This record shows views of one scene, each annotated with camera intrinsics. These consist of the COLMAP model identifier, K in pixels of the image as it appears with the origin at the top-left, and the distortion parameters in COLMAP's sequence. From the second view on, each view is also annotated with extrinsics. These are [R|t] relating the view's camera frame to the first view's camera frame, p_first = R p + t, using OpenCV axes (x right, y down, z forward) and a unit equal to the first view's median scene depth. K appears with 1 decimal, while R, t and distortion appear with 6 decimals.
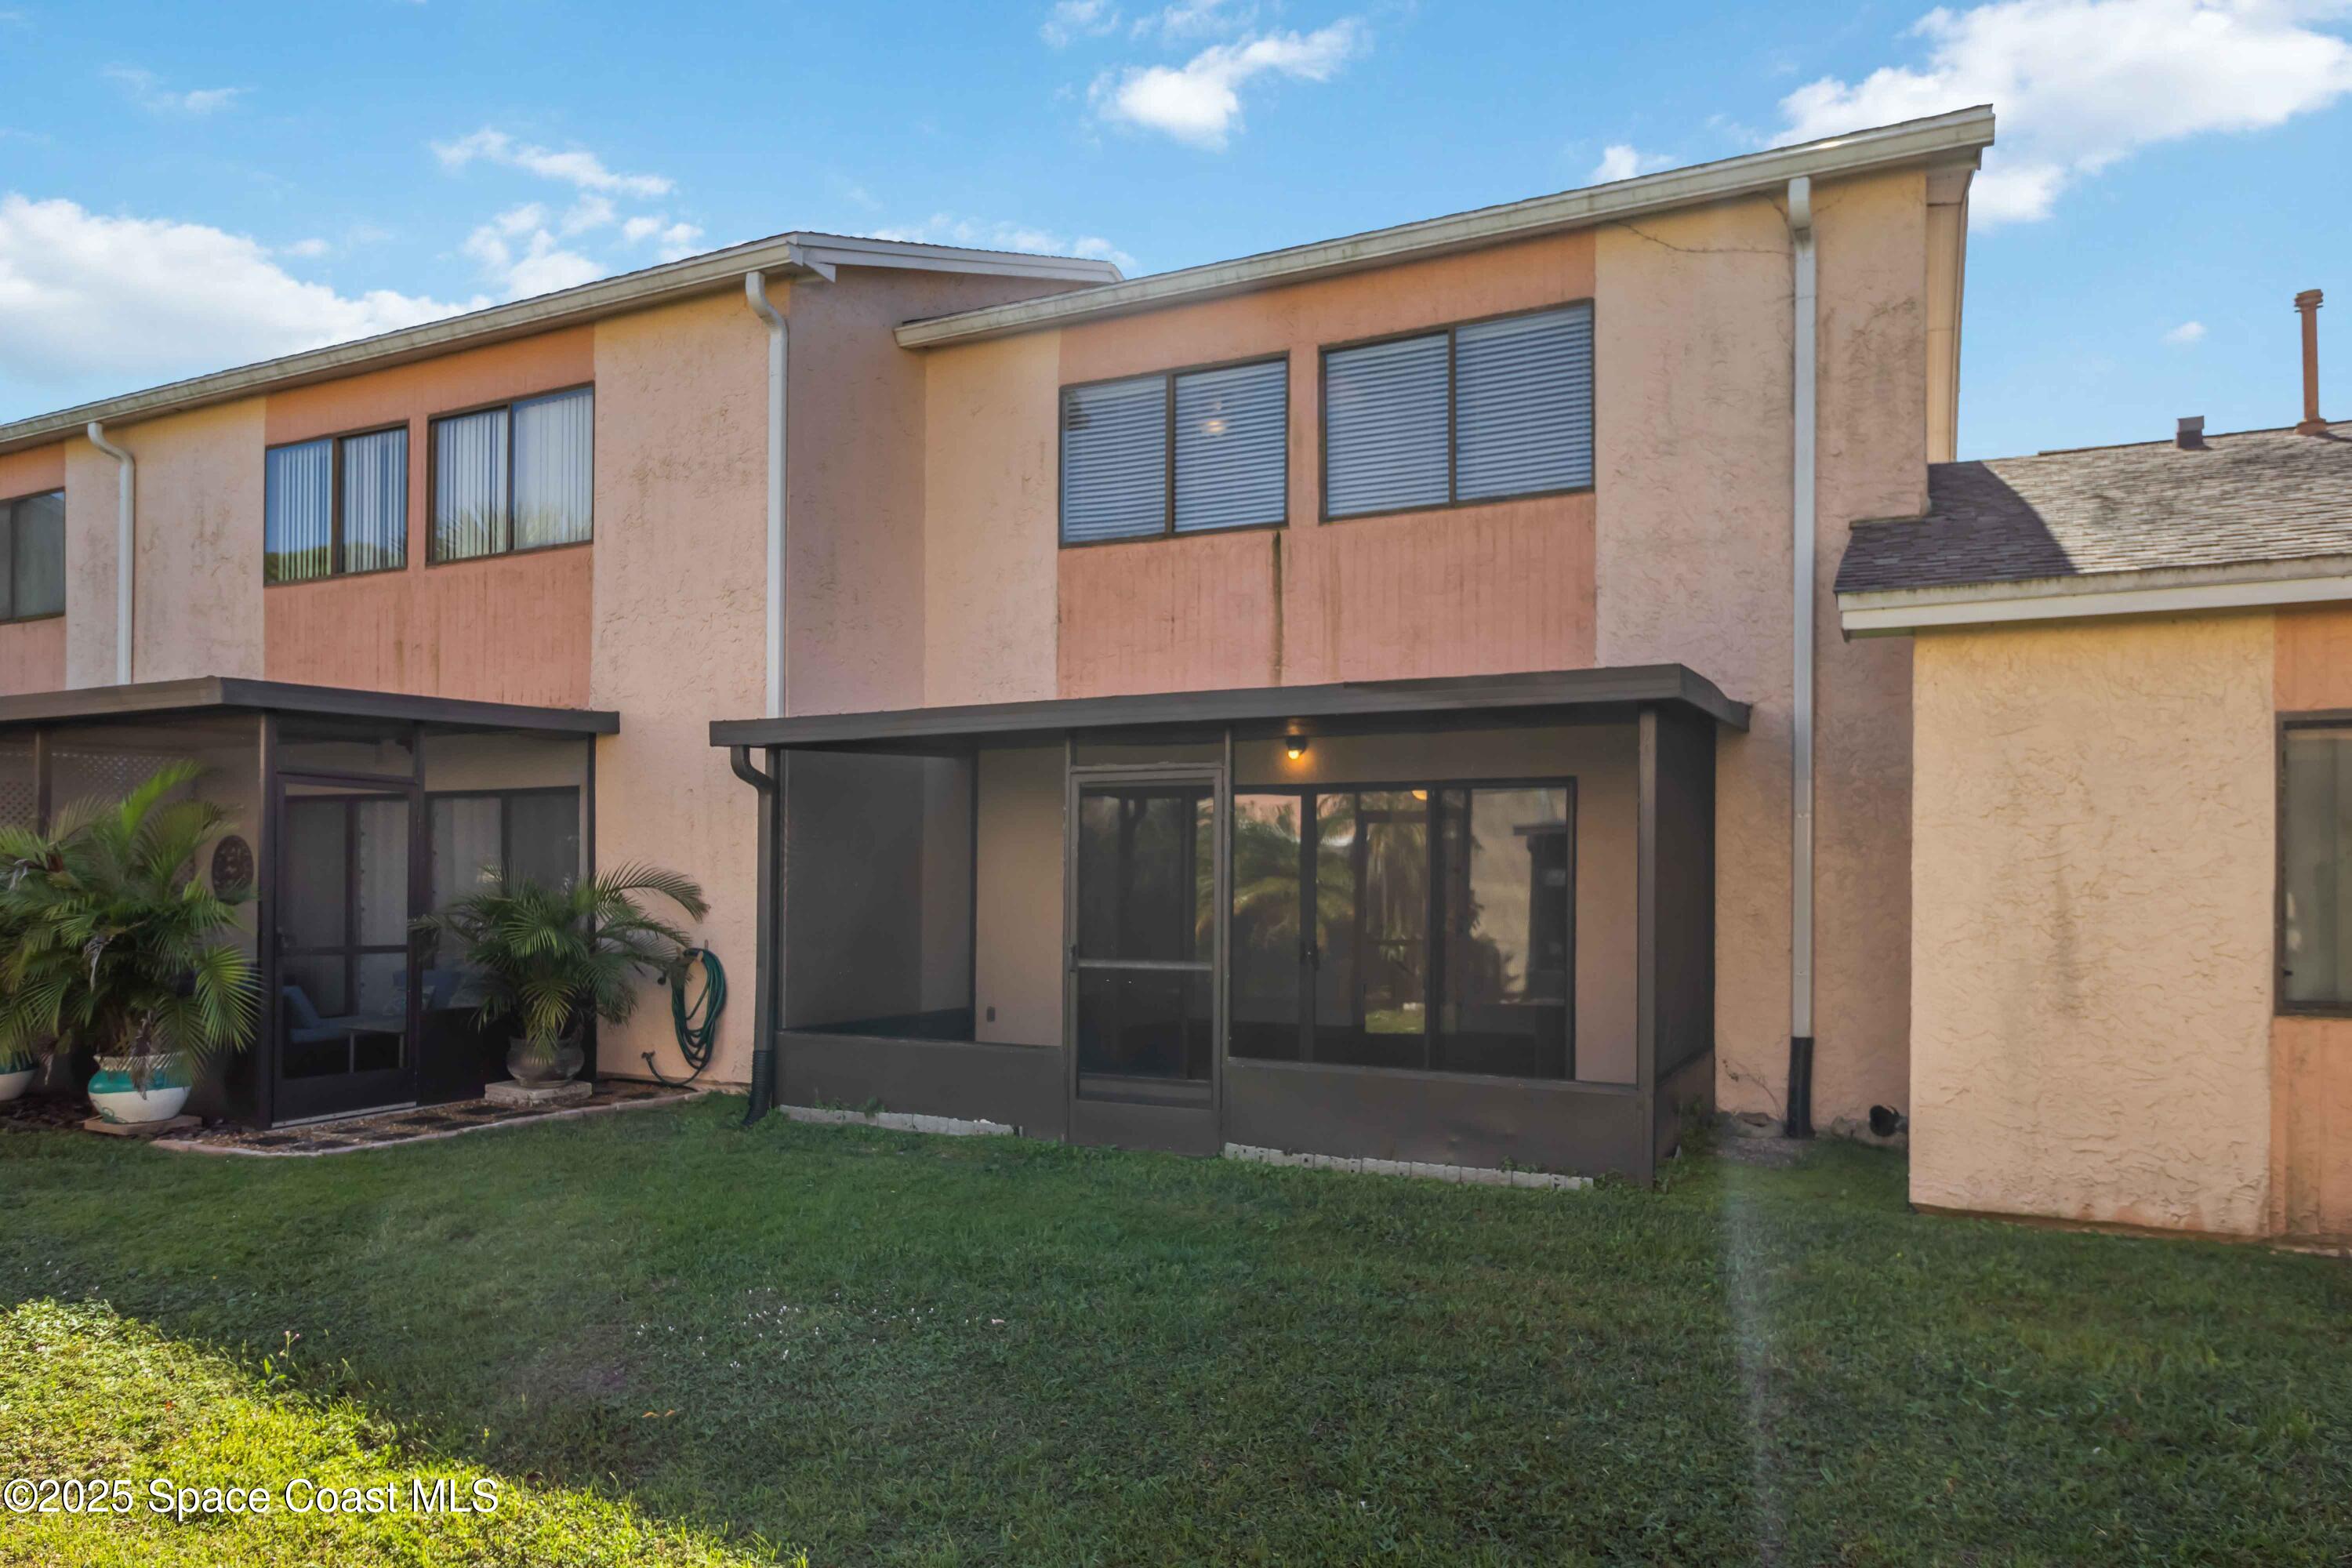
lens RADIAL K [[1530.6, 0, 1176.0], [0, 1530.6, 866.8], [0, 0, 1]] dist [0.001499, 0.000335]
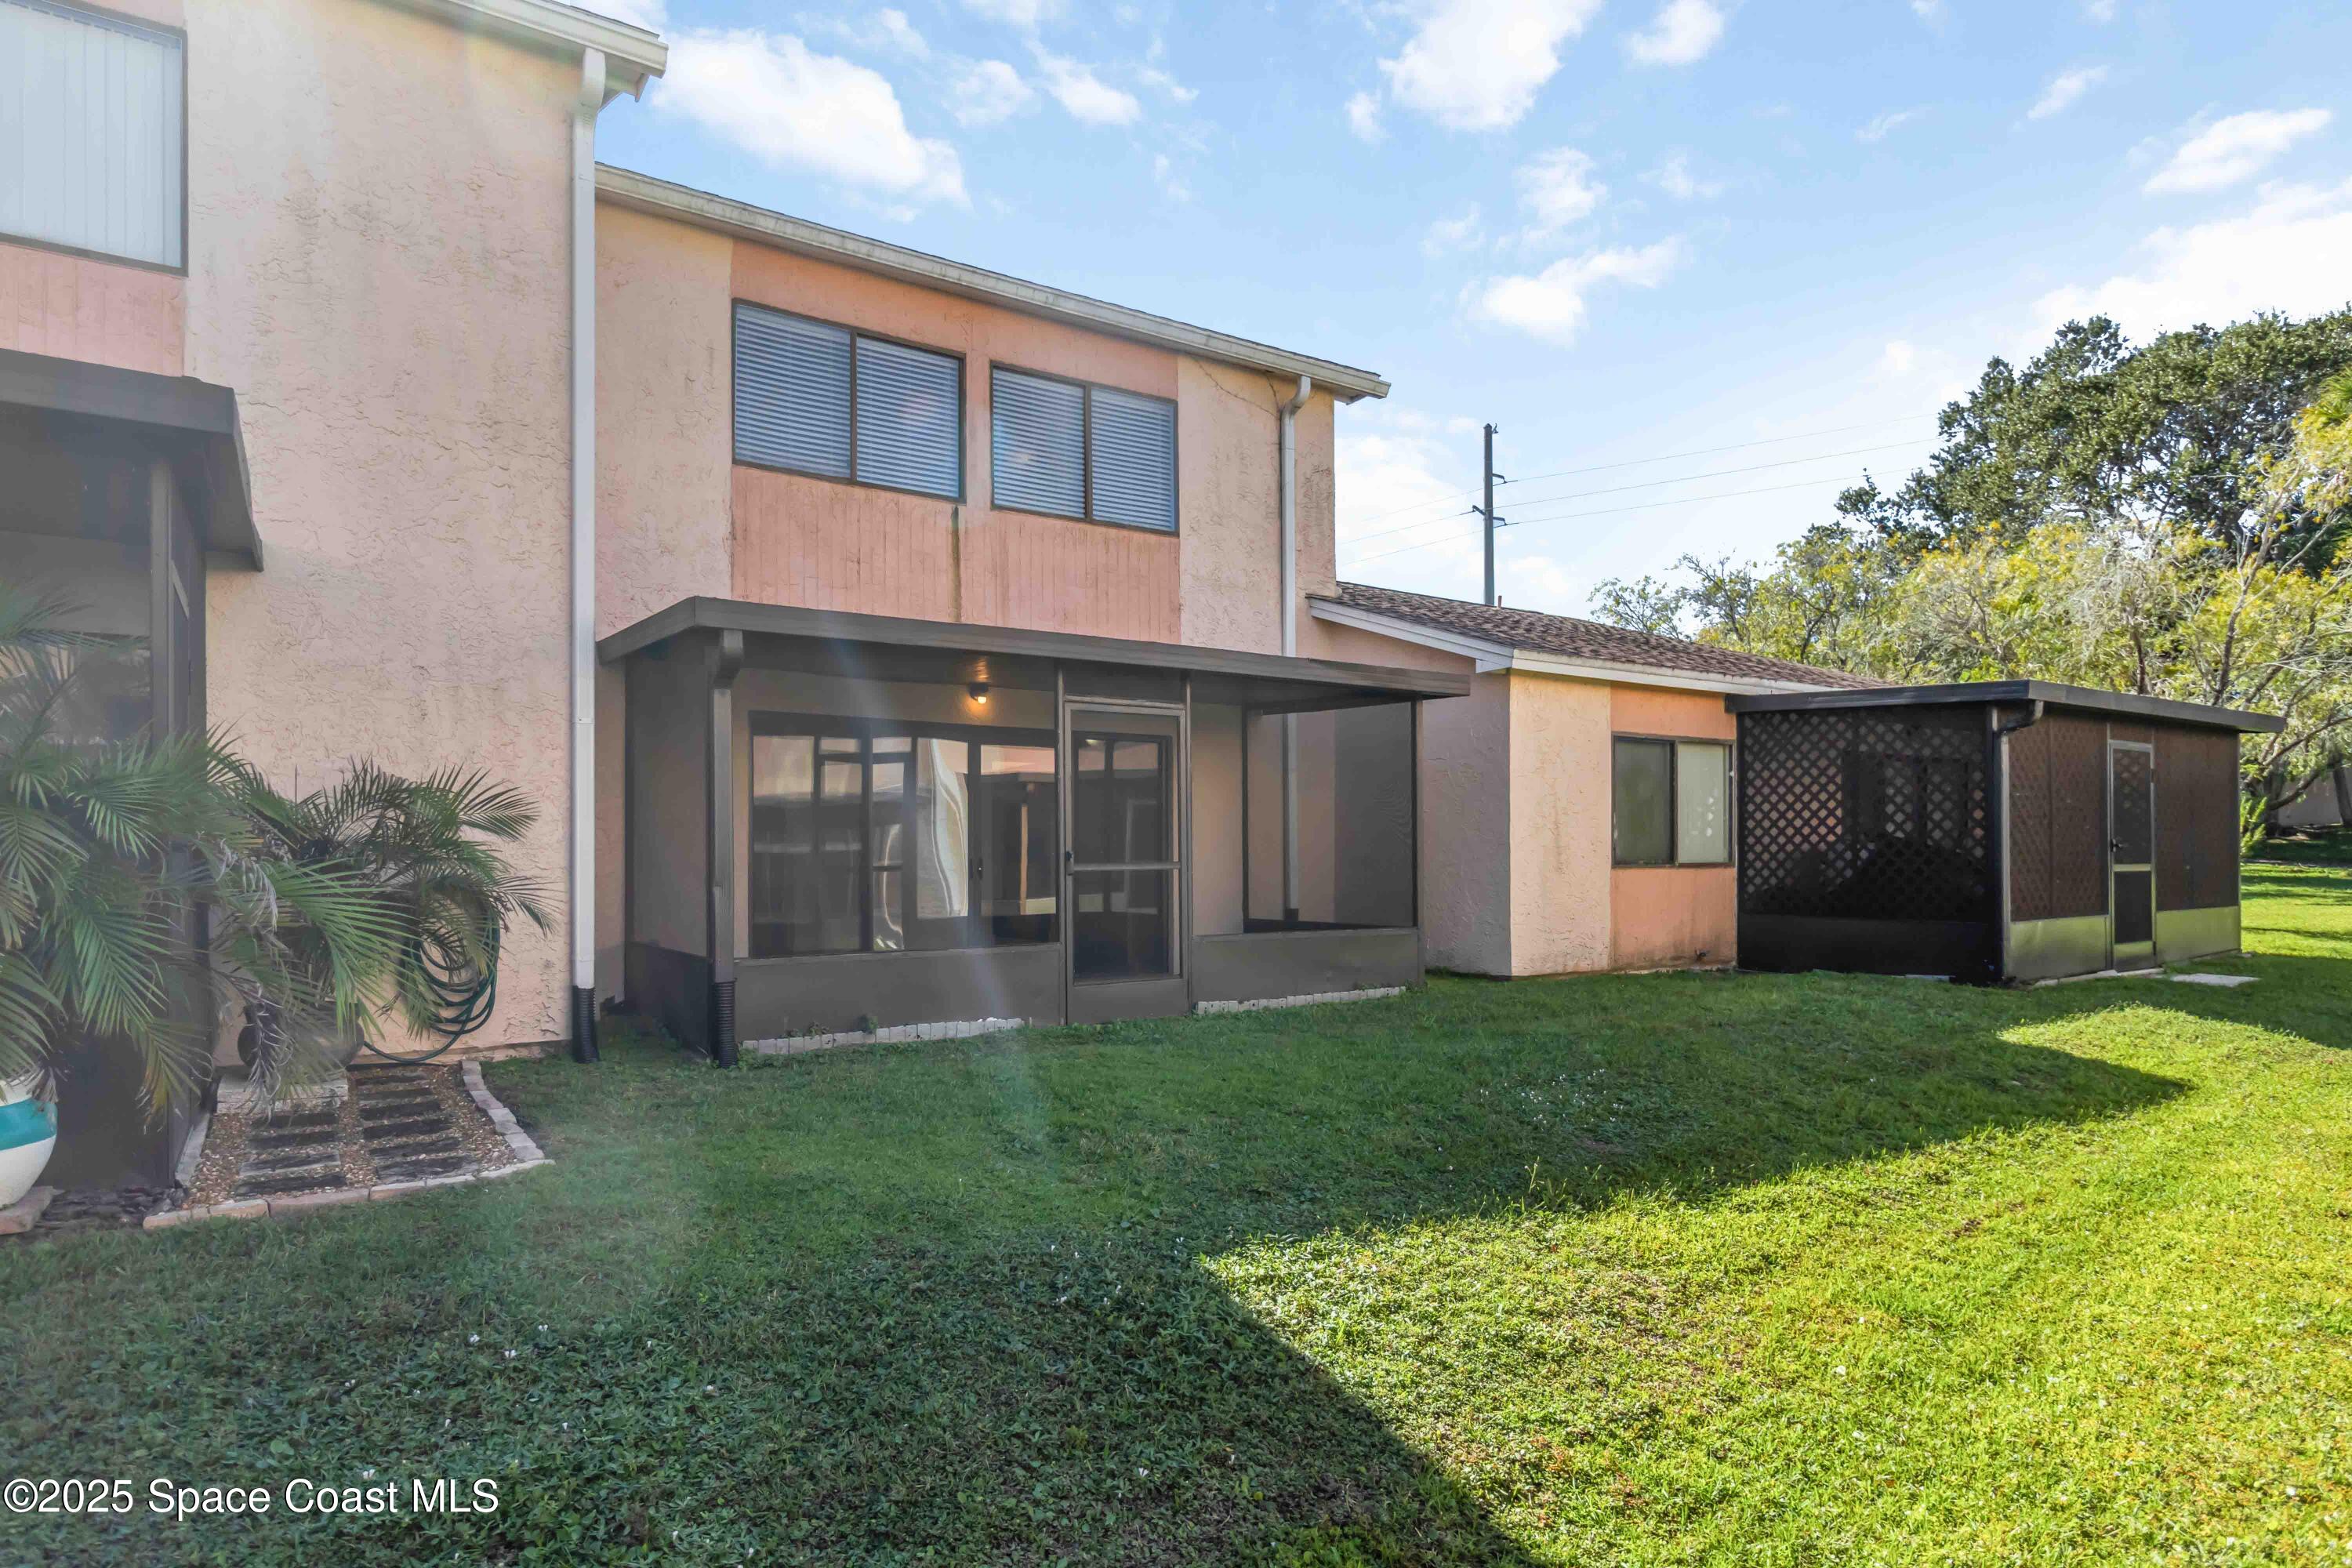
lens RADIAL K [[1320.8, 0, 1175.9], [0, 1320.8, 846.0], [0, 0, 1]] dist [-0.000975, 0.000648]
pose [[0.478141, 0.001021, 0.878282, -0.789424], [0.000404, 0.999999, -0.001382, 0.043001], [-0.878283, 0.001015, 0.478140, 0.406265]]
